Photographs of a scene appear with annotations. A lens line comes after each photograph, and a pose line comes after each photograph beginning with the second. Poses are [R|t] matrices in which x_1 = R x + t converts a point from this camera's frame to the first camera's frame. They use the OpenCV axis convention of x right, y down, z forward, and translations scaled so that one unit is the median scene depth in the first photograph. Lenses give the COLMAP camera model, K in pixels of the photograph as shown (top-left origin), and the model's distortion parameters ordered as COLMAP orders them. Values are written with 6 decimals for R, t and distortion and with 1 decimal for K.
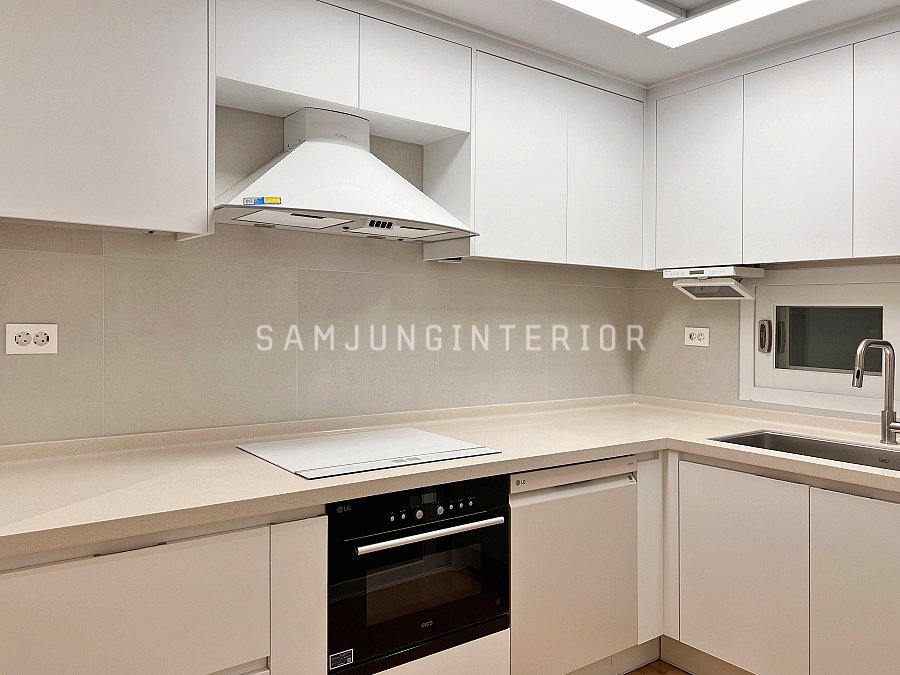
lens RADIAL K [[685.4, 0, 439.3], [0, 685.4, 316.9], [0, 0, 1]] dist [0.026871, -0.027259]
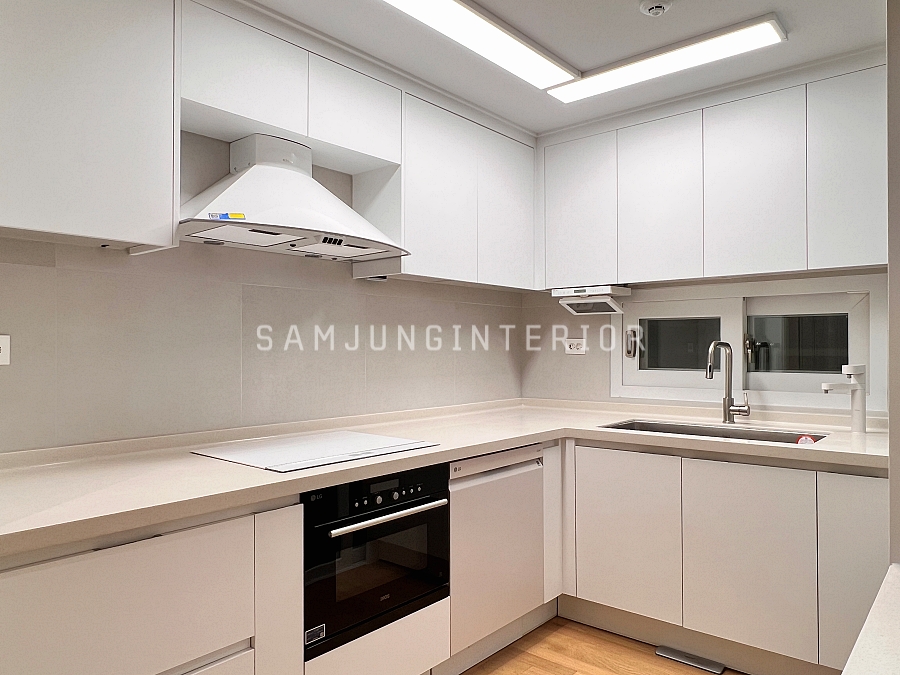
lens RADIAL K [[625.9, 0, 444.0], [0, 625.9, 339.9], [0, 0, 1]] dist [-0.016417, 0.004483]
pose [[0.975678, -0.013893, 0.218770, -0.116098], [0.015805, 0.999851, -0.006993, 0.028675], [-0.218640, 0.010280, 0.975751, -0.015109]]
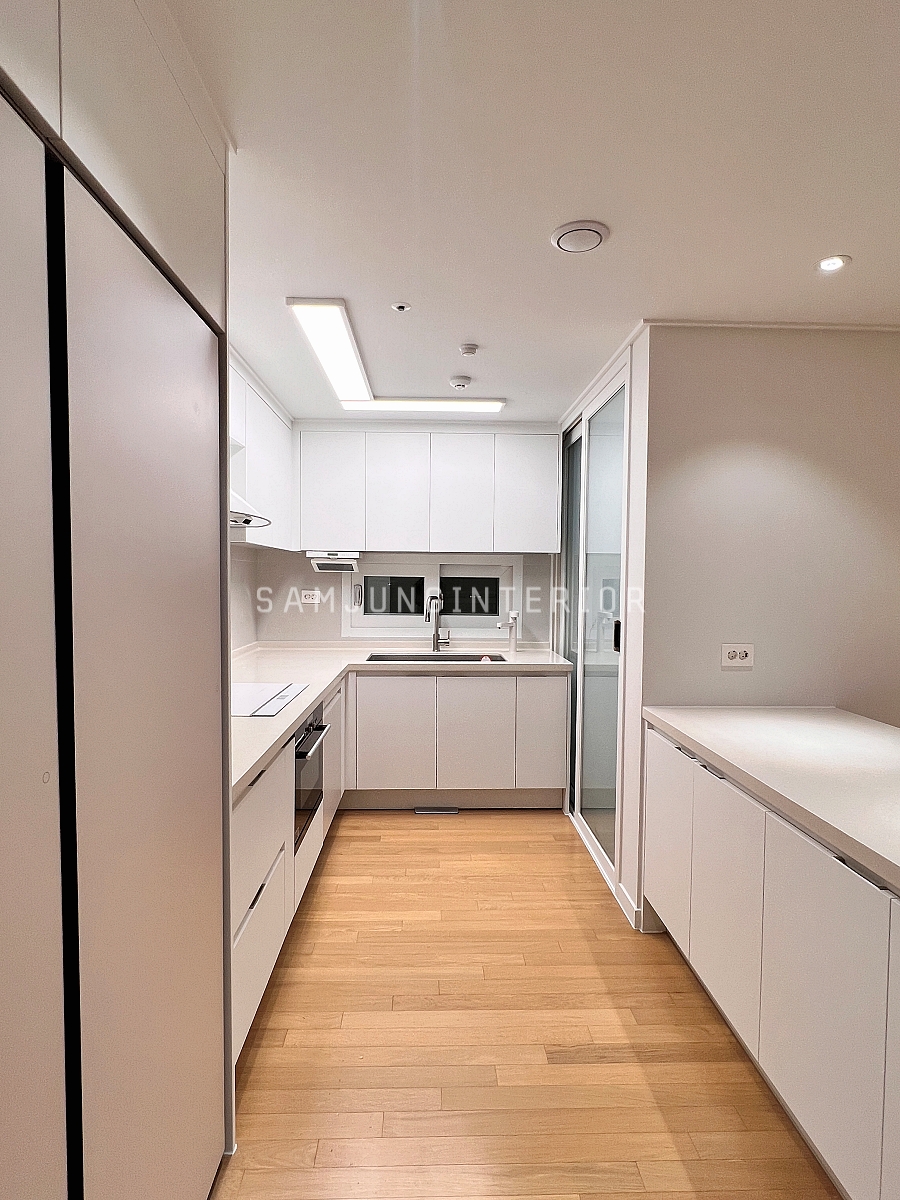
lens RADIAL K [[644.5, 0, 429.2], [0, 644.5, 598.9], [0, 0, 1]] dist [-0.003753, 0.000435]
pose [[0.564271, -0.037851, 0.824721, -0.807326], [-0.004042, 0.998810, 0.048606, -0.044691], [-0.825579, -0.030761, 0.563447, 0.033265]]
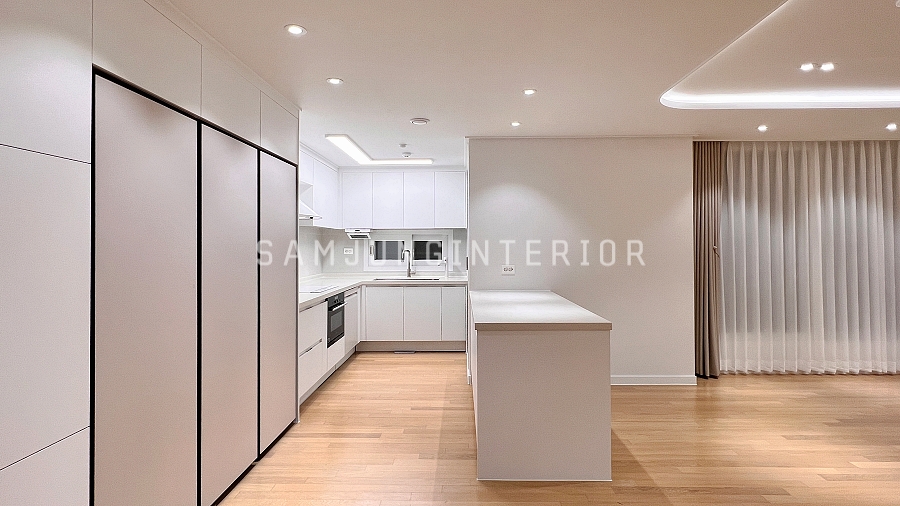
lens RADIAL K [[479.3, 0, 447.8], [0, 479.3, 232.7], [0, 0, 1]] dist [0.001935, 0.001282]
pose [[0.602485, 0.007329, 0.798096, -1.349903], [0.007917, 0.999854, -0.015158, -0.021990], [-0.798091, 0.015452, 0.602339, -0.778446]]
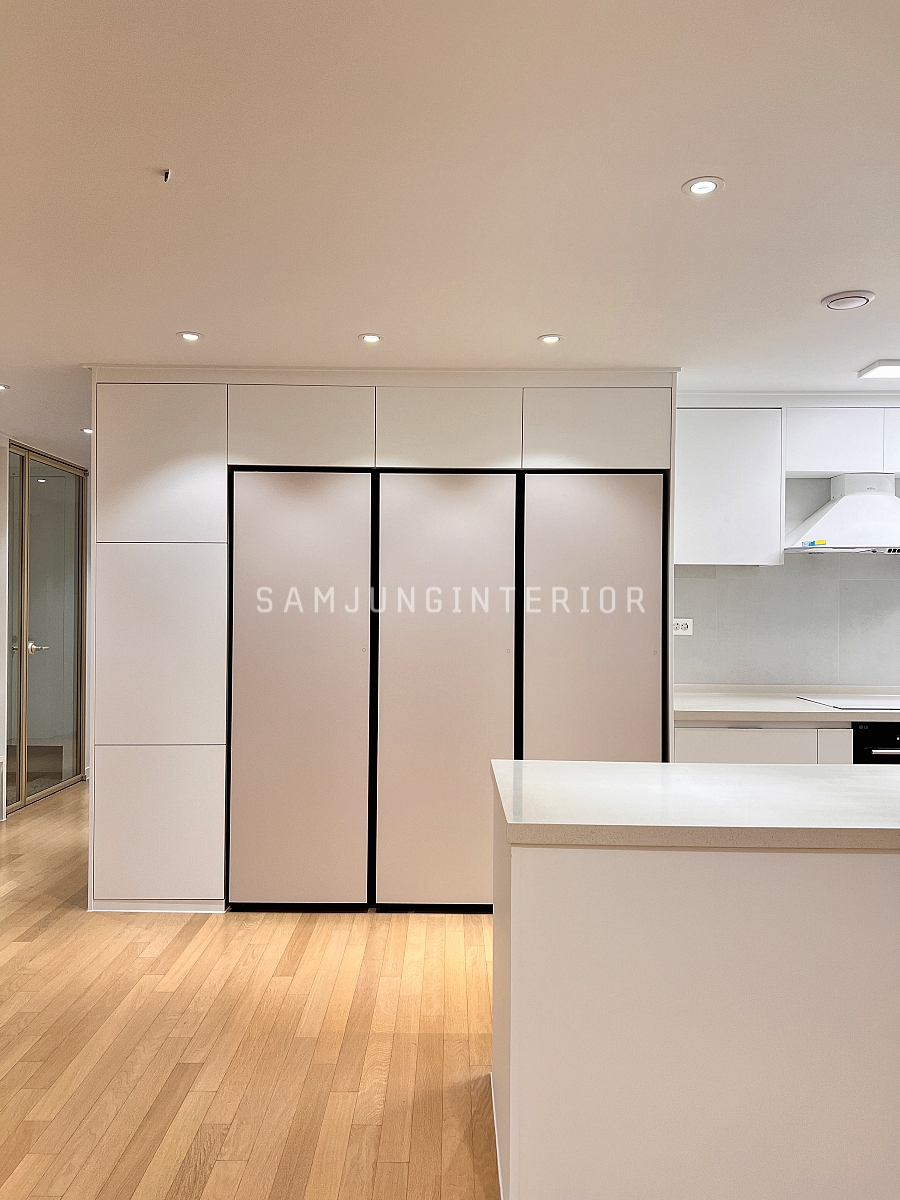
lens RADIAL K [[913.8, 0, 445.2], [0, 913.8, 624.7], [0, 0, 1]] dist [0.026871, -0.027259]
pose [[0.795727, 0.001982, -0.605652, 0.306294], [0.008658, 0.999855, 0.014647, -0.011016], [0.605593, -0.016899, 0.795595, -1.060524]]
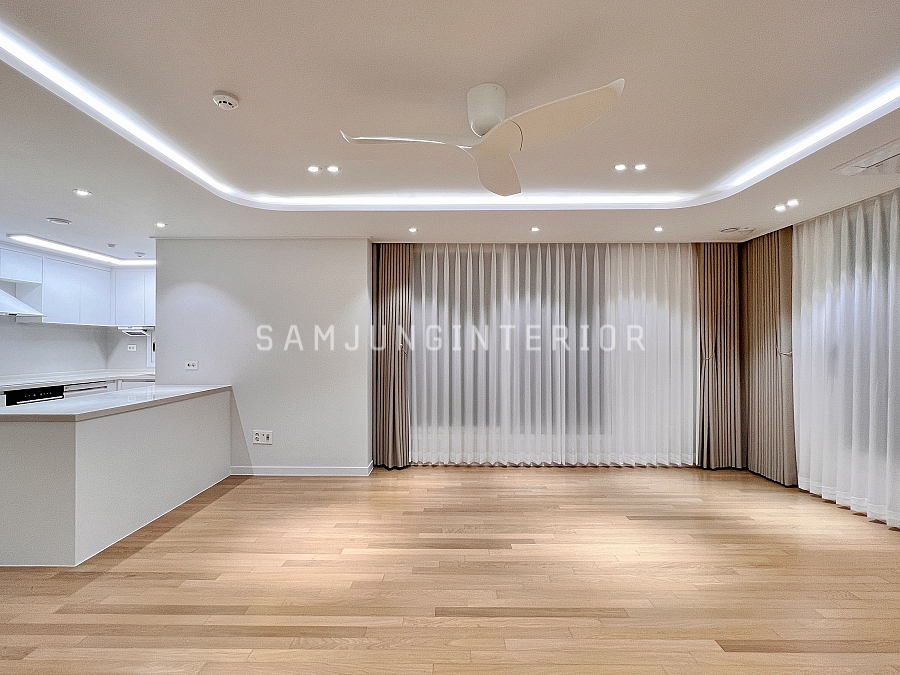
lens RADIAL K [[455.1, 0, 453.8], [0, 455.1, 344.5], [0, 0, 1]] dist [0.024963, -0.003878]
pose [[0.618693, -0.015310, 0.785484, -0.478171], [0.005290, 0.999869, 0.015322, -0.013196], [-0.785615, -0.005324, 0.618693, -1.901010]]
